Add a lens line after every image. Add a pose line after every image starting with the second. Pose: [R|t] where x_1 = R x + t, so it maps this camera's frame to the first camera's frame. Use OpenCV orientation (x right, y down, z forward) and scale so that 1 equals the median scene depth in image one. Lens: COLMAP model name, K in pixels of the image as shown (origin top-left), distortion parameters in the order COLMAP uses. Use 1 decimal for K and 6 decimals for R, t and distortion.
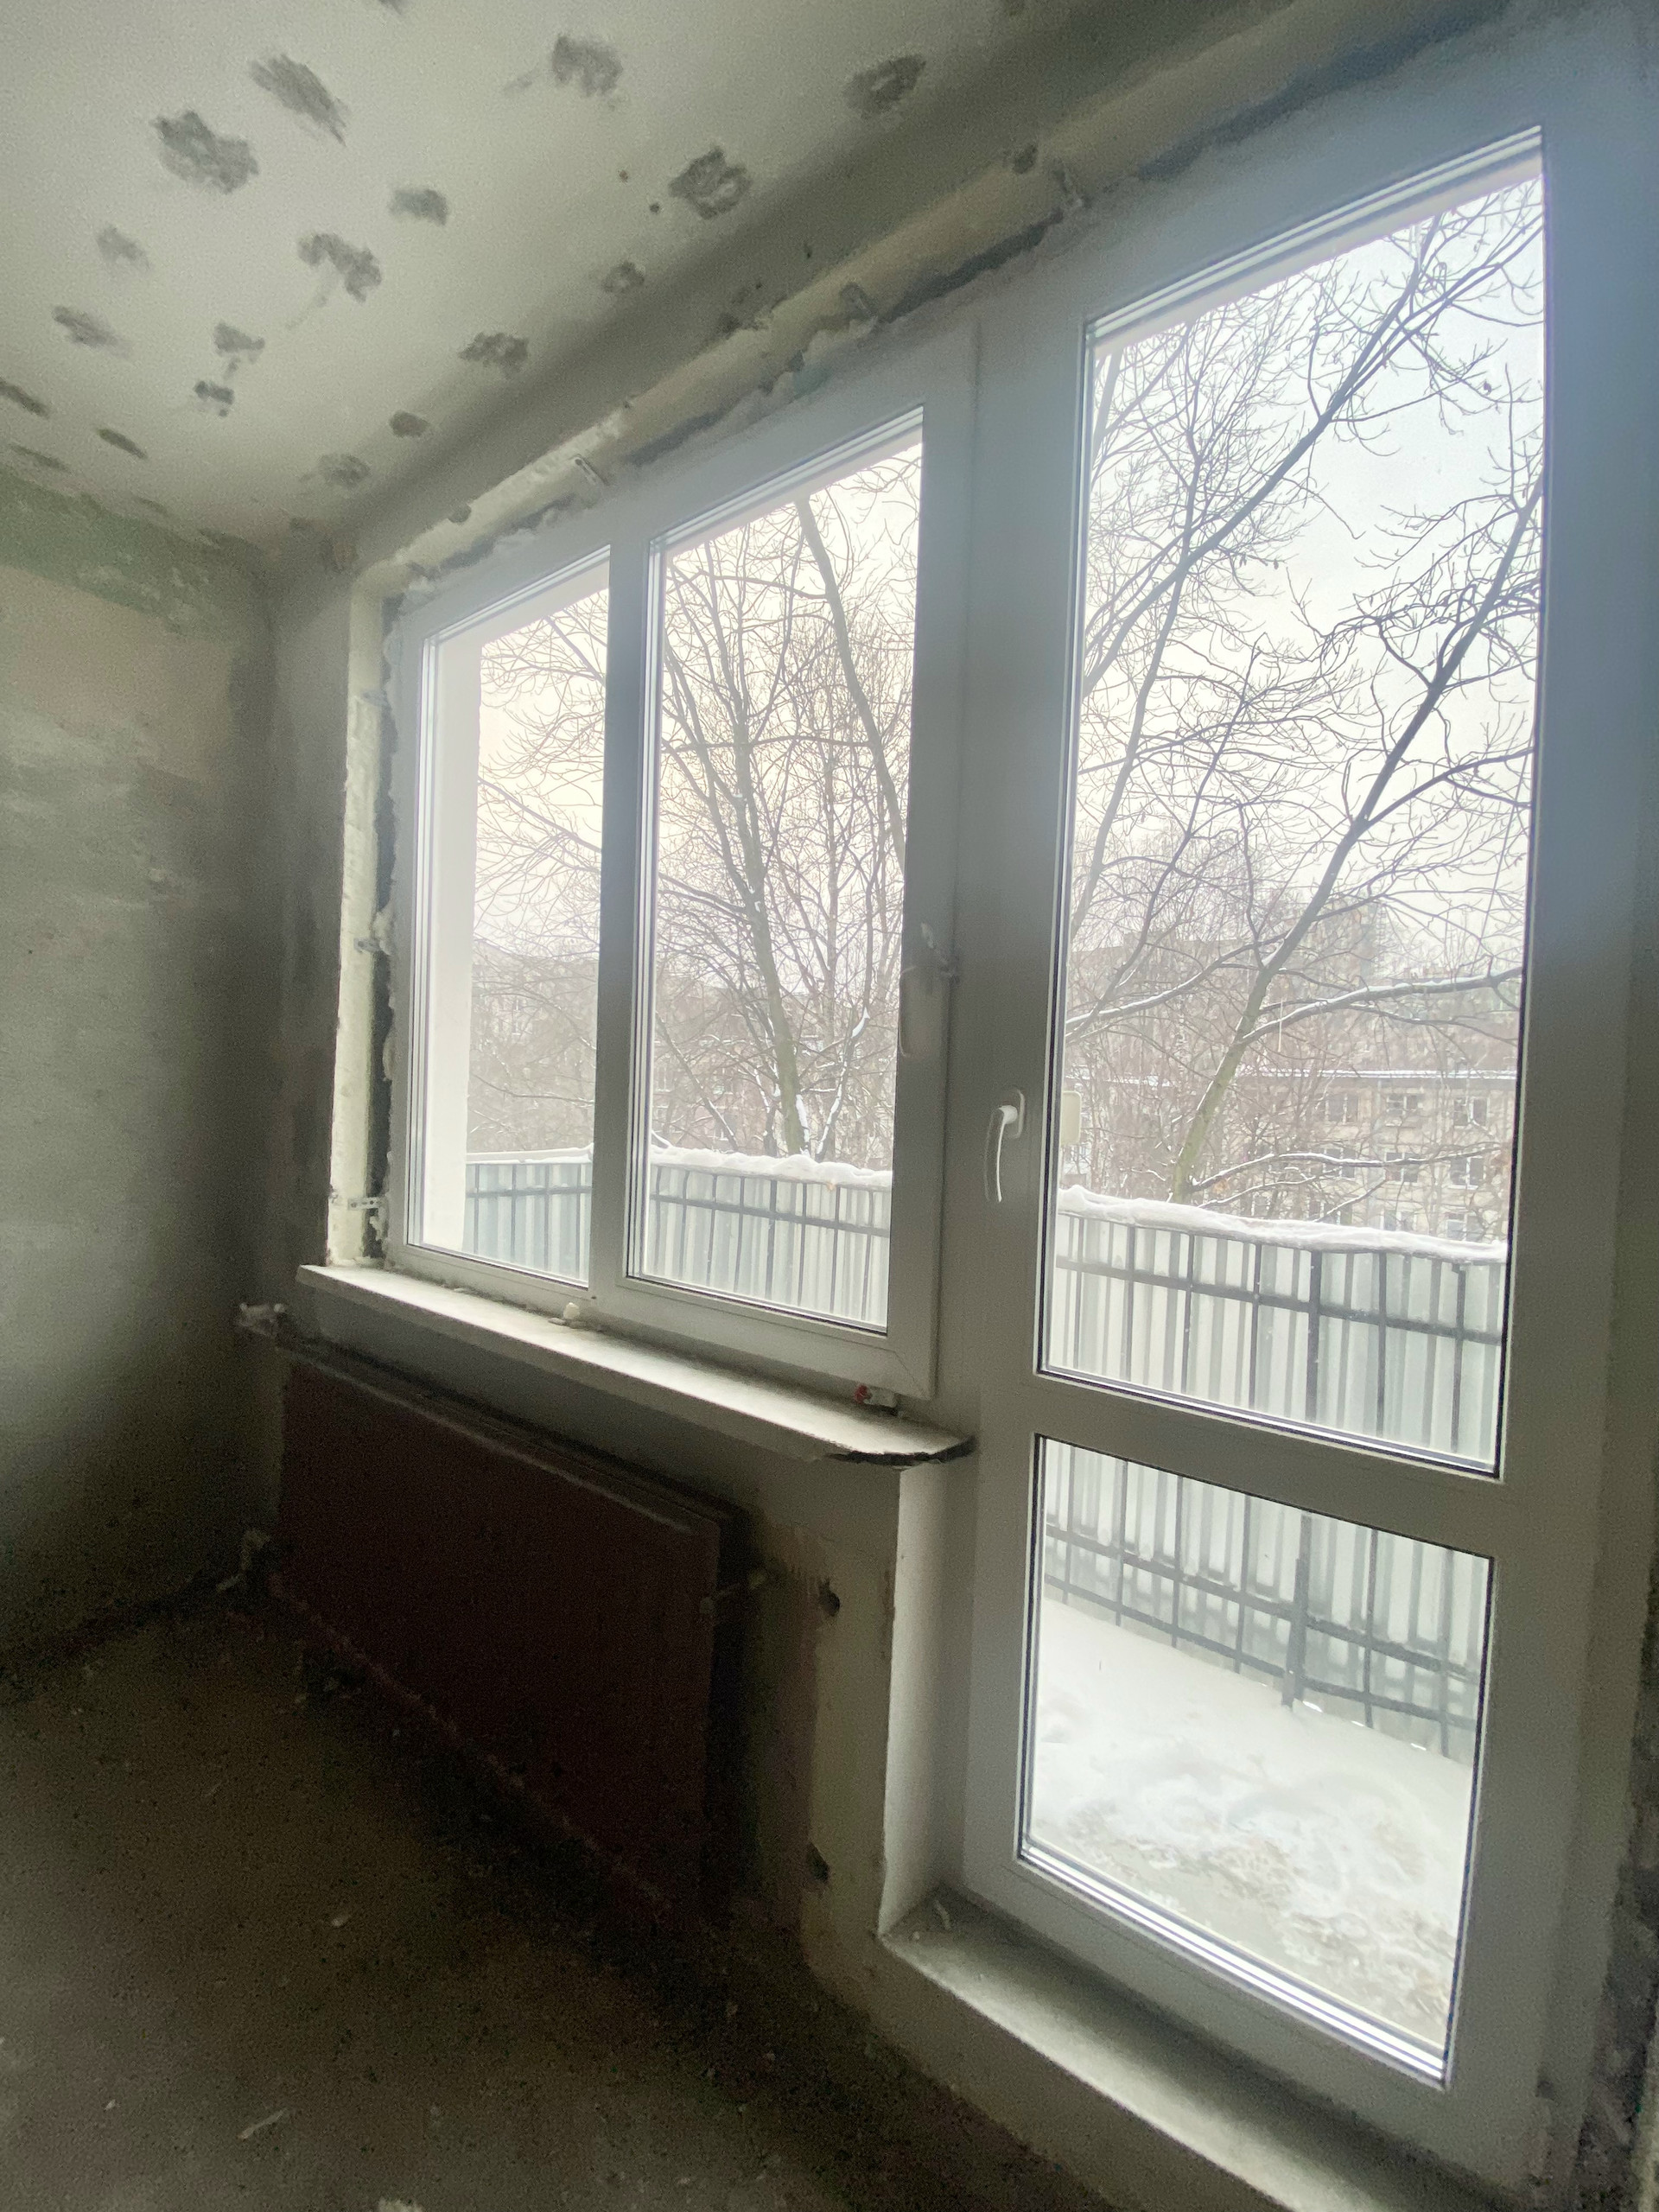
lens RADIAL K [[880.2, 0, 837.9], [0, 880.2, 1112.5], [0, 0, 1]] dist [0.001969, -0.013999]
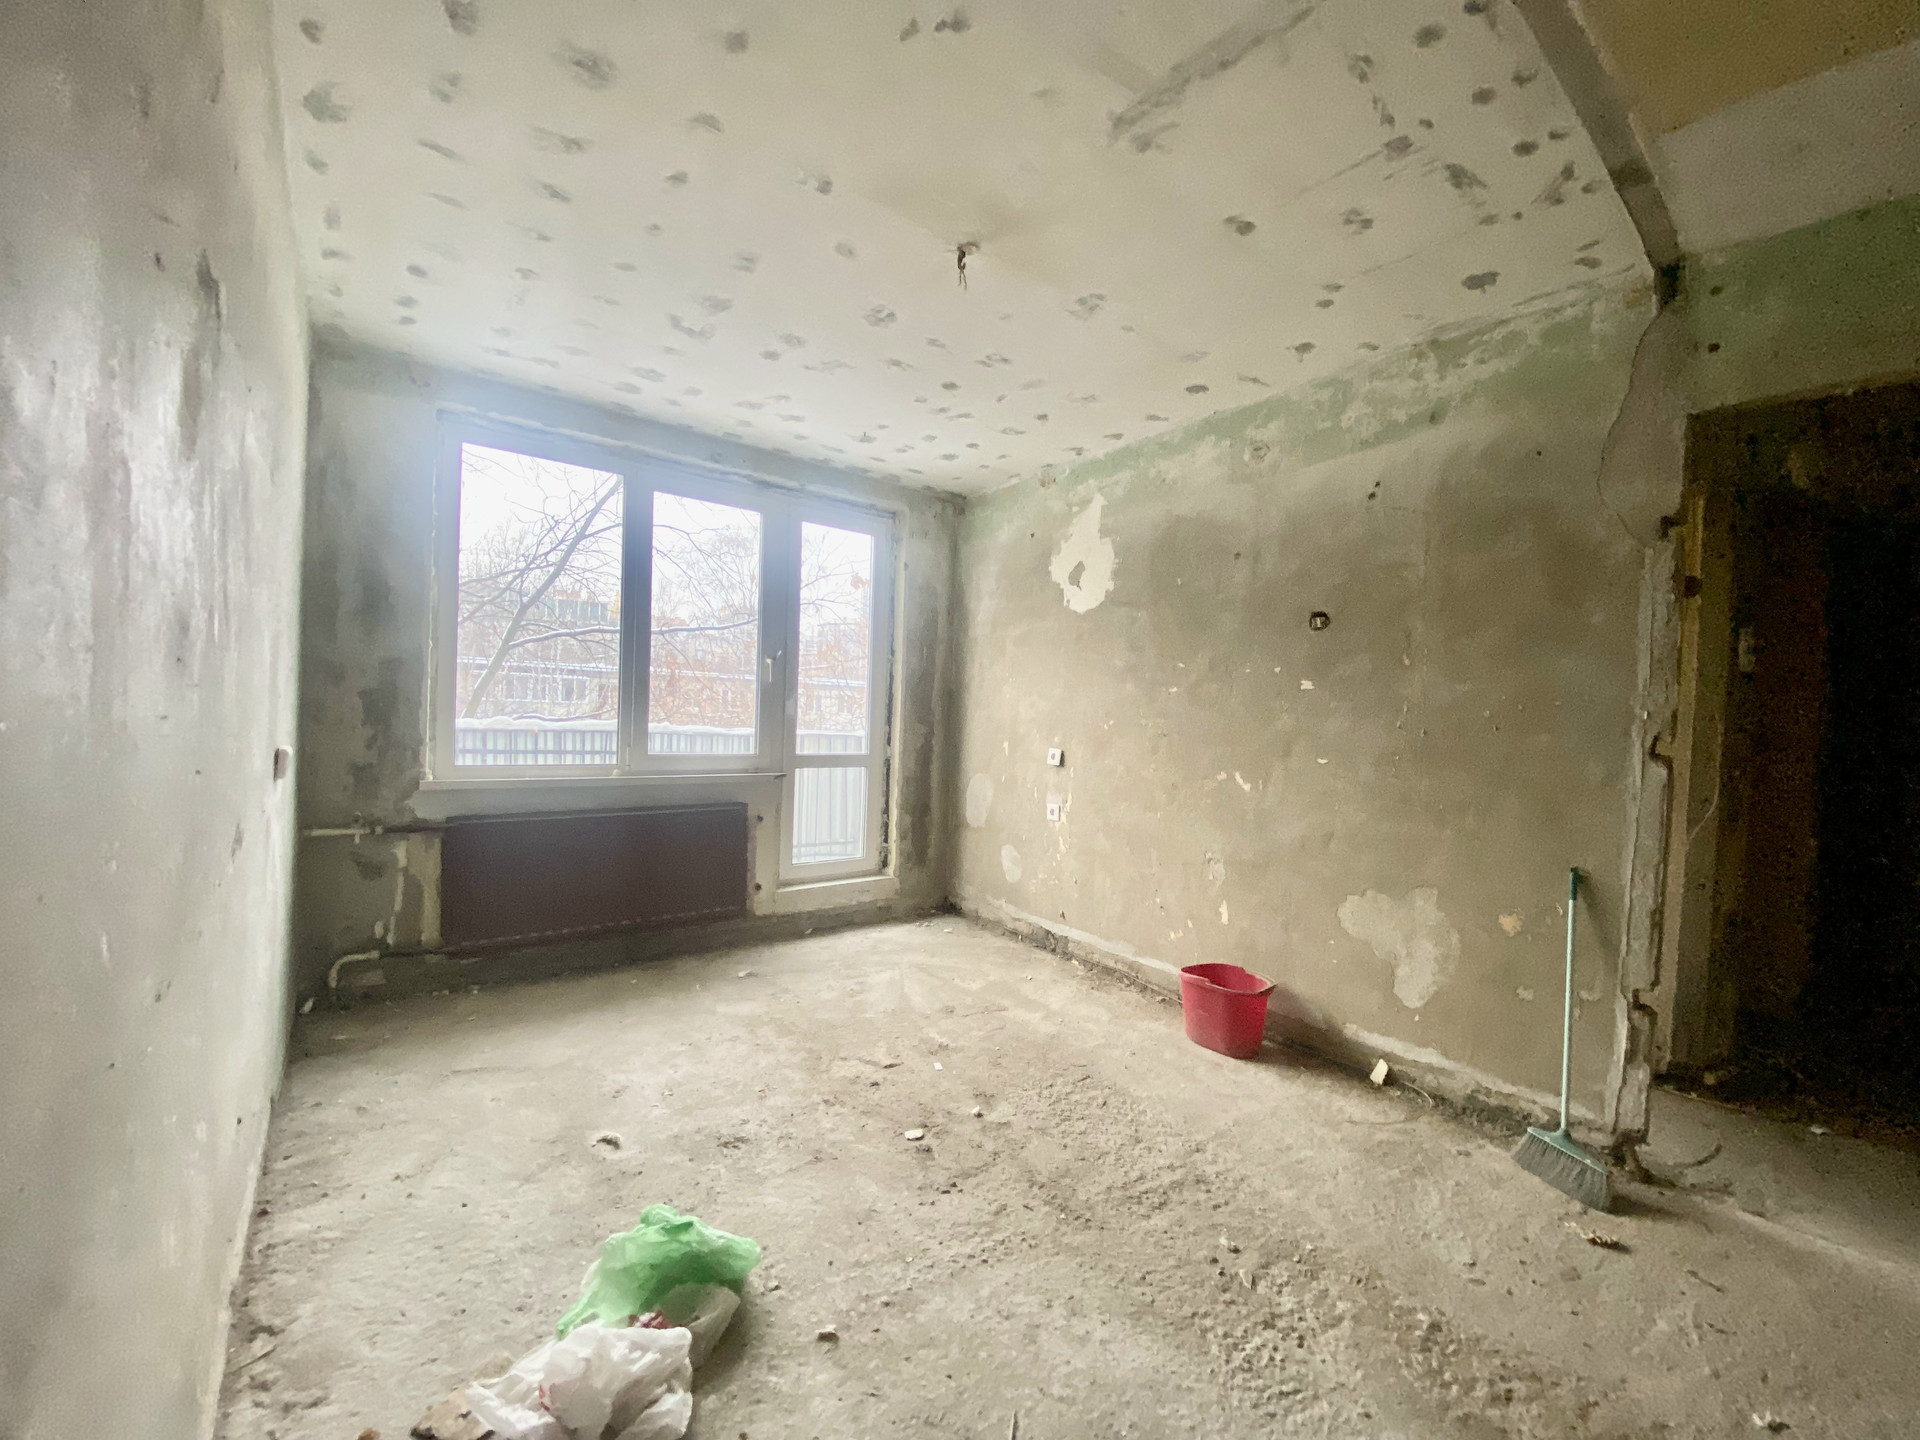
lens RADIAL K [[764.0, 0, 953.6], [0, 764.0, 717.4], [0, 0, 1]] dist [0.001969, -0.013999]
pose [[0.284789, -0.031445, 0.958074, -3.074032], [-0.009808, 0.999314, 0.035714, -0.037845], [-0.958540, -0.019568, 0.284285, -0.822154]]
